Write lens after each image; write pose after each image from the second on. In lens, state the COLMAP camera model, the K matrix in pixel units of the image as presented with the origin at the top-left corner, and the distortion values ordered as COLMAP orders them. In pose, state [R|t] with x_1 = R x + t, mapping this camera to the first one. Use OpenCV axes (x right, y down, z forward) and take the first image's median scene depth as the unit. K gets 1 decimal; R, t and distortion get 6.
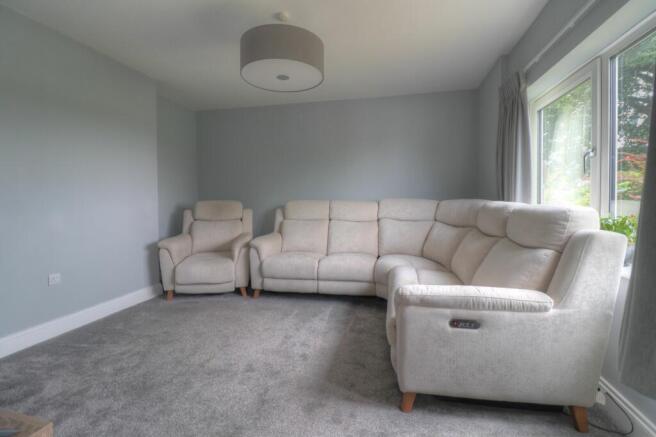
lens RADIAL K [[302.5, 0, 327.7], [0, 302.5, 208.5], [0, 0, 1]] dist [-0.018837, -0.000155]
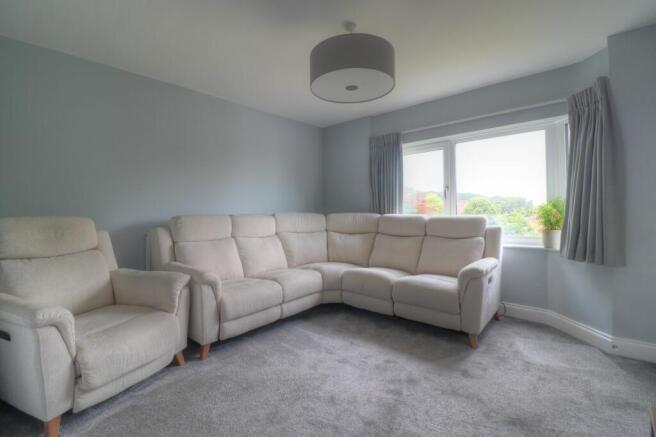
lens RADIAL K [[302.5, 0, 327.7], [0, 302.5, 208.5], [0, 0, 1]] dist [-0.018837, -0.000155]
pose [[0.496787, 0.010492, 0.867809, -0.708608], [0.033998, 0.998924, -0.031540, -0.010661], [-0.867206, 0.045173, 0.495896, 0.413696]]
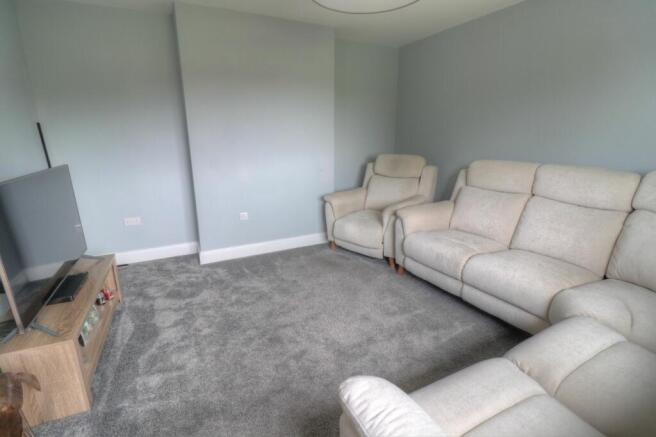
lens RADIAL K [[302.9, 0, 328.0], [0, 302.9, 218.5], [0, 0, 1]] dist [-0.000048, 0.000006]
pose [[0.645718, 0.202033, -0.736364, 0.246132], [-0.023884, 0.969234, 0.244980, -0.070493], [0.763203, -0.140600, 0.630677, 0.319857]]
